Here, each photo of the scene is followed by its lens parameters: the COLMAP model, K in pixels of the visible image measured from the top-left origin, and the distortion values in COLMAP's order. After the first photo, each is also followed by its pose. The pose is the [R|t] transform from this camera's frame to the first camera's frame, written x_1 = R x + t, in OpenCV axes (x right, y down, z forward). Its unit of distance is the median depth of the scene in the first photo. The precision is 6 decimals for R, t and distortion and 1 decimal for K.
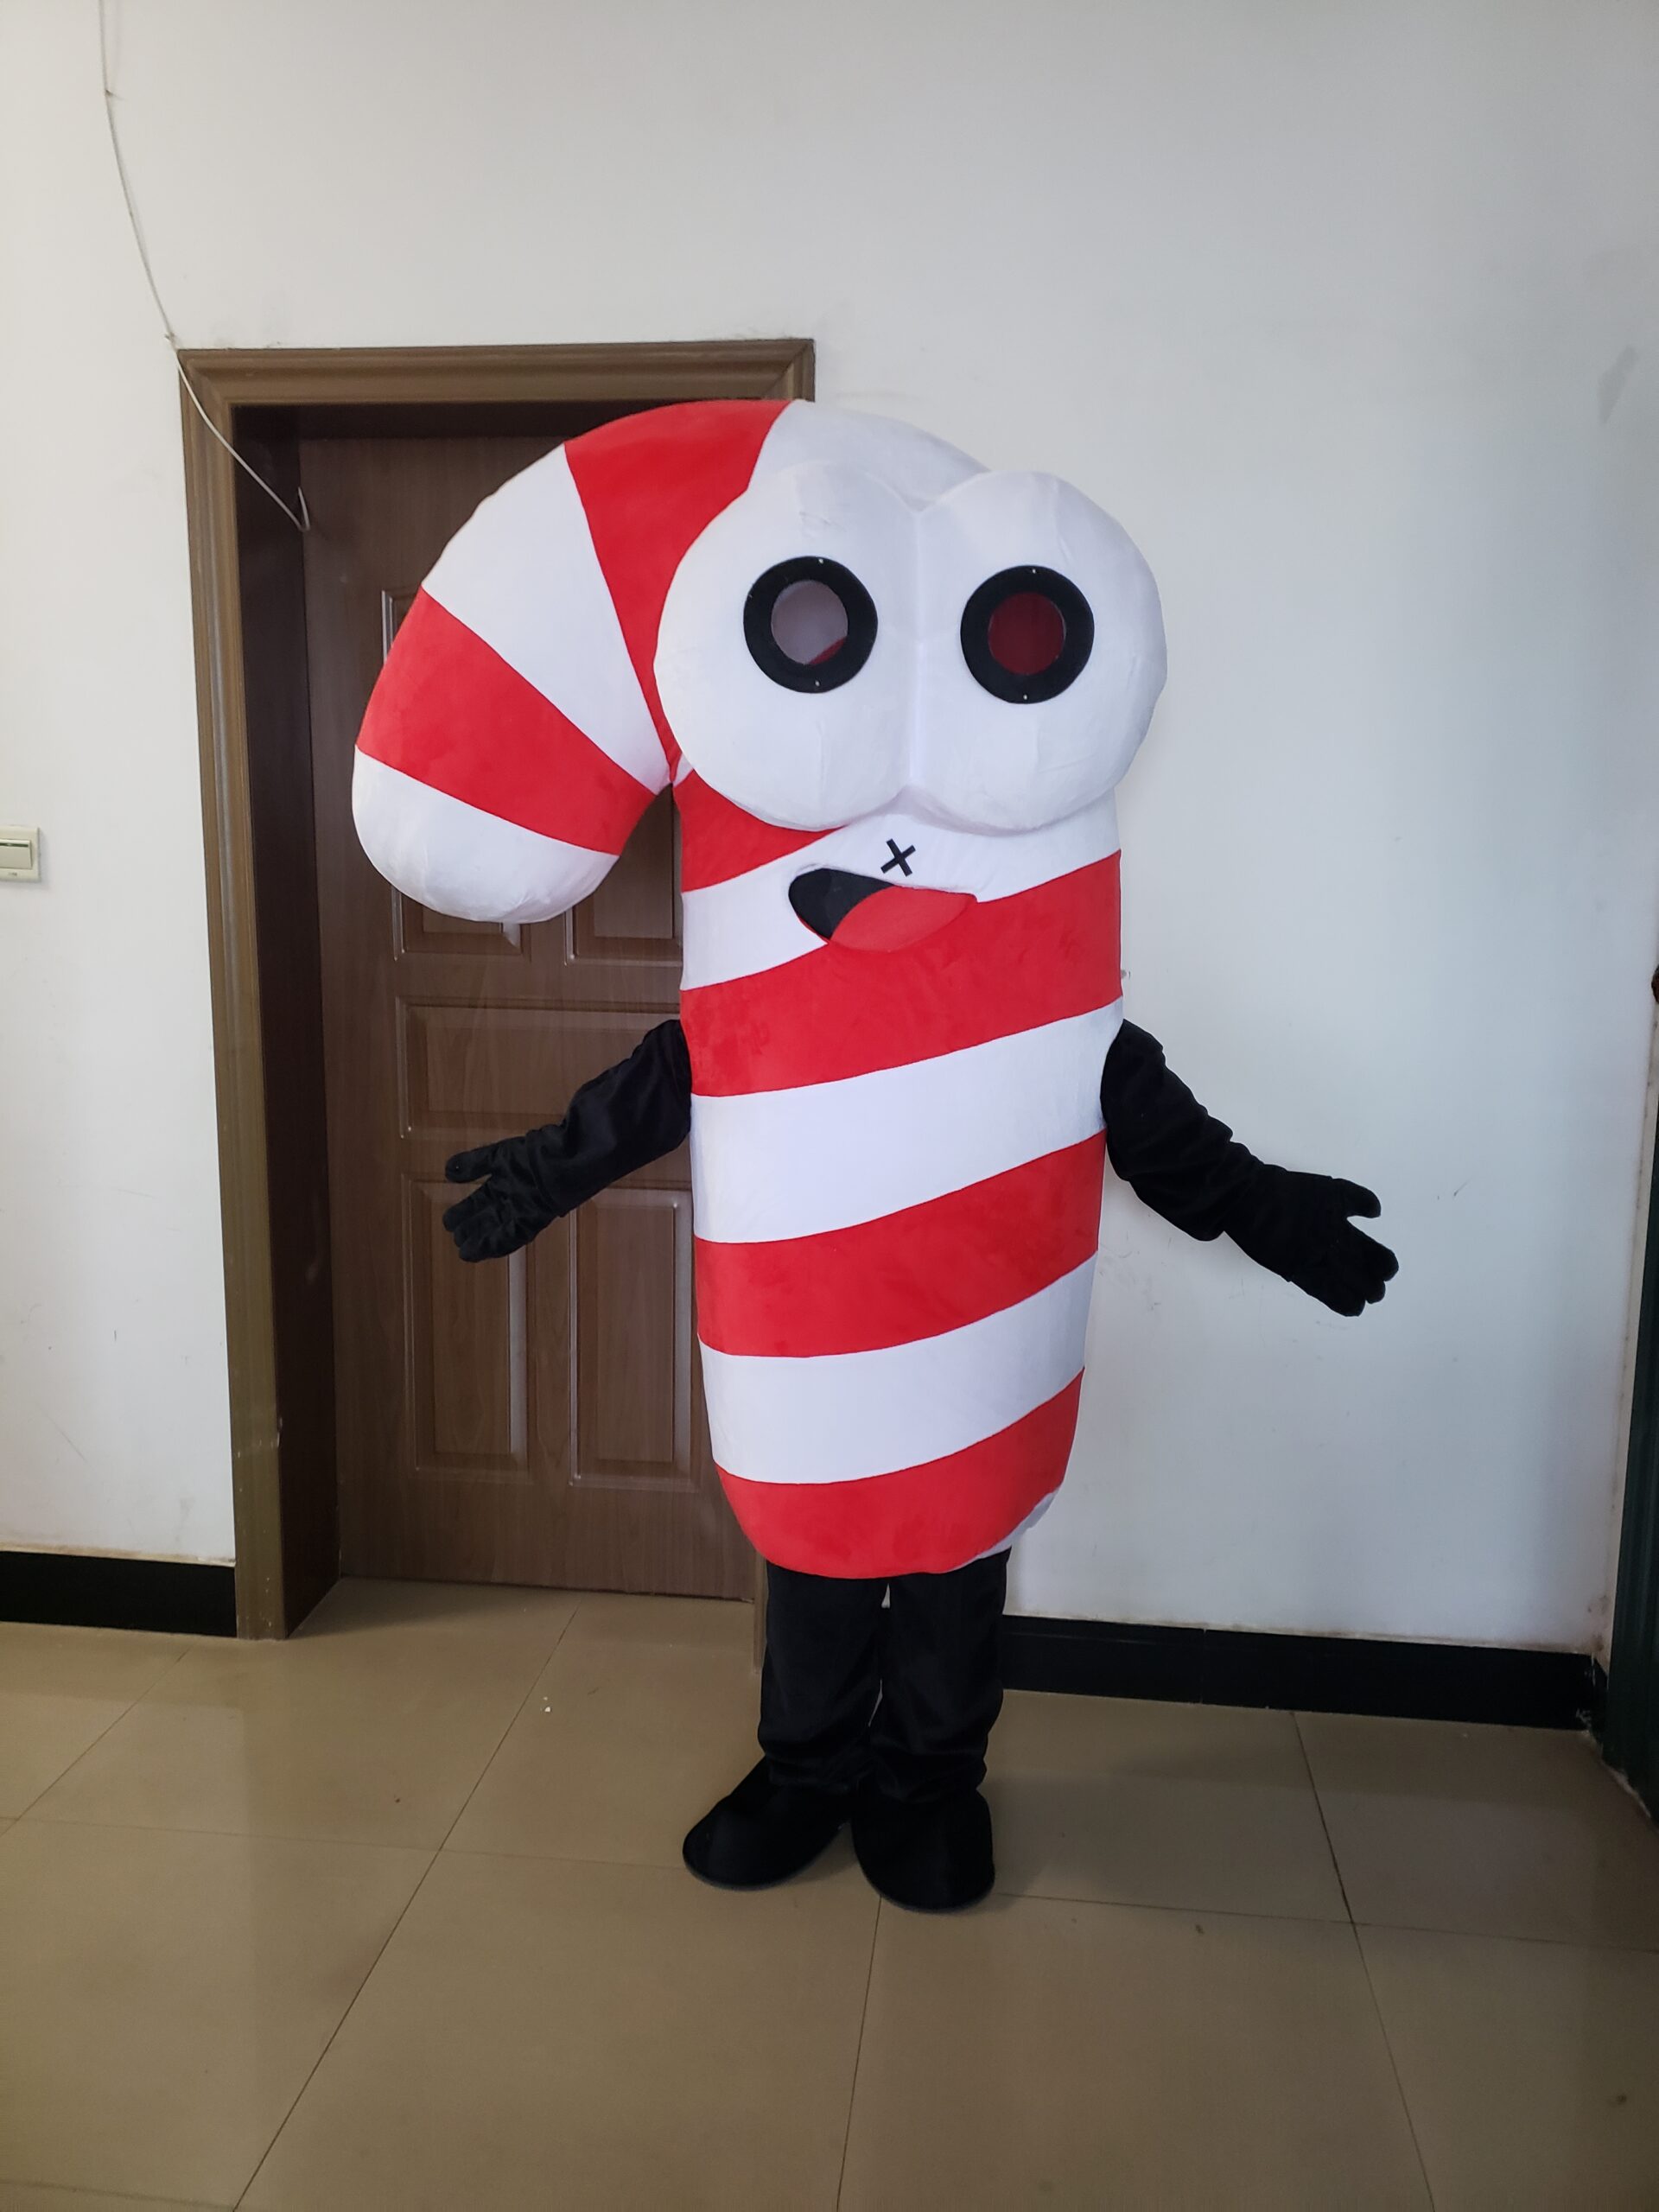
lens RADIAL K [[1667.0, 0, 829.5], [0, 1667.0, 1106.0], [0, 0, 1]] dist [0.002082, 0.000617]
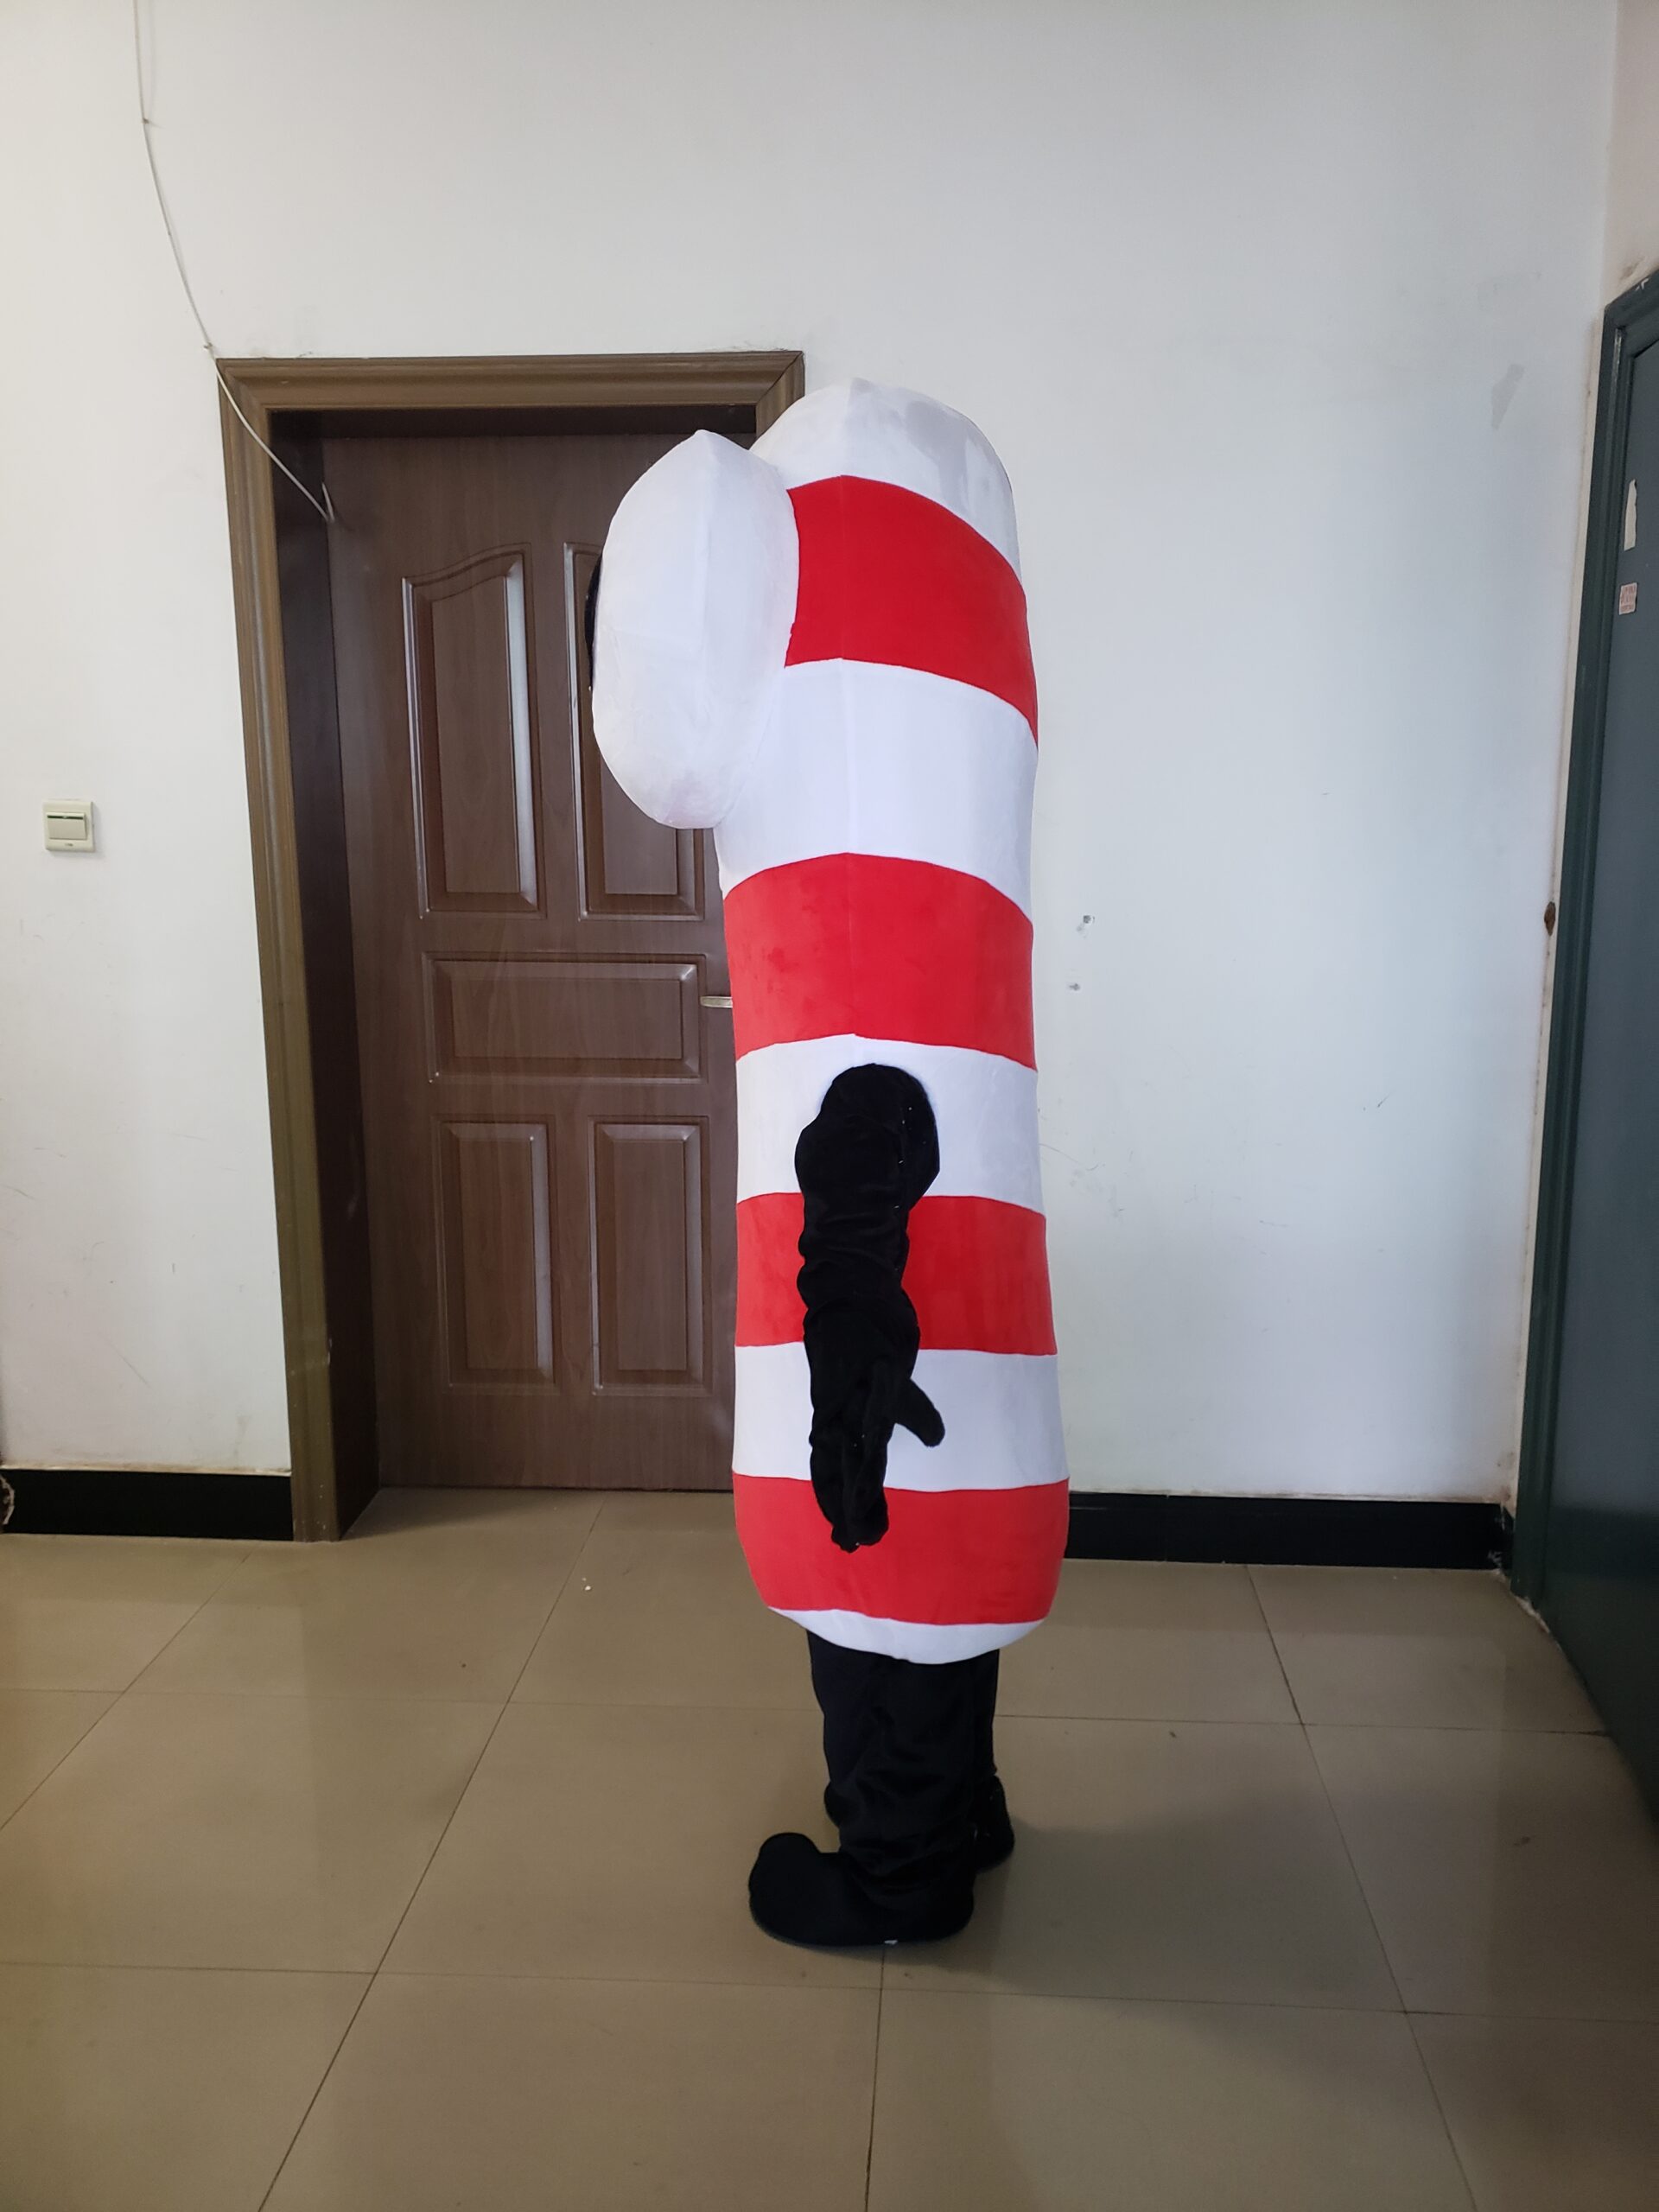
lens RADIAL K [[1685.2, 0, 845.0], [0, 1685.2, 1116.3], [0, 0, 1]] dist [0.005099, -0.007815]
pose [[0.998370, -0.023833, 0.051861, -0.045155], [0.022490, 0.999400, 0.026327, 0.019146], [-0.052457, -0.025118, 0.998307, -0.120960]]
